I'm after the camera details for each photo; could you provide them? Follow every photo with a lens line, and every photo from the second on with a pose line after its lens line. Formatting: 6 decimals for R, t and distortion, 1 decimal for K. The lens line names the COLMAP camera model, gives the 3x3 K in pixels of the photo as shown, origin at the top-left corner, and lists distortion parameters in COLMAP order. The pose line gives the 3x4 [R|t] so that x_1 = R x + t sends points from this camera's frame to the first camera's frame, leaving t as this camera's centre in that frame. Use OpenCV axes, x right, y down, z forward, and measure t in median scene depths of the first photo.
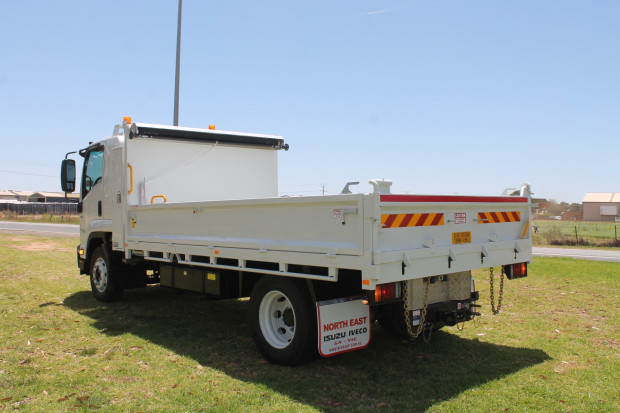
lens RADIAL K [[685.8, 0, 312.2], [0, 685.8, 190.4], [0, 0, 1]] dist [-0.140338, 0.022608]
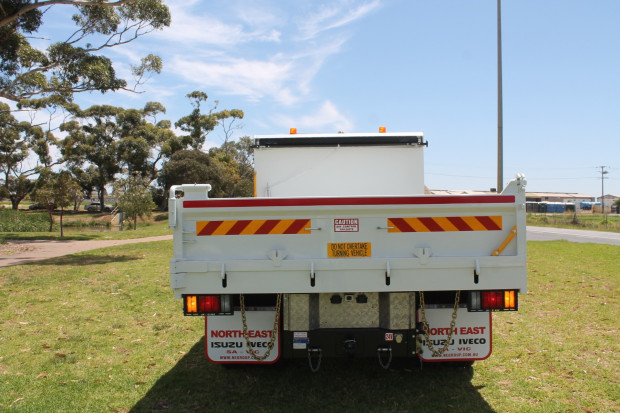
lens RADIAL K [[545.6, 0, 309.3], [0, 545.6, 207.0], [0, 0, 1]] dist [-0.145306, 0.119300]
pose [[0.711149, -0.000532, -0.703041, 0.619108], [0.030229, 0.999098, 0.029821, -0.000536], [0.702391, -0.042460, 0.710523, 0.515203]]
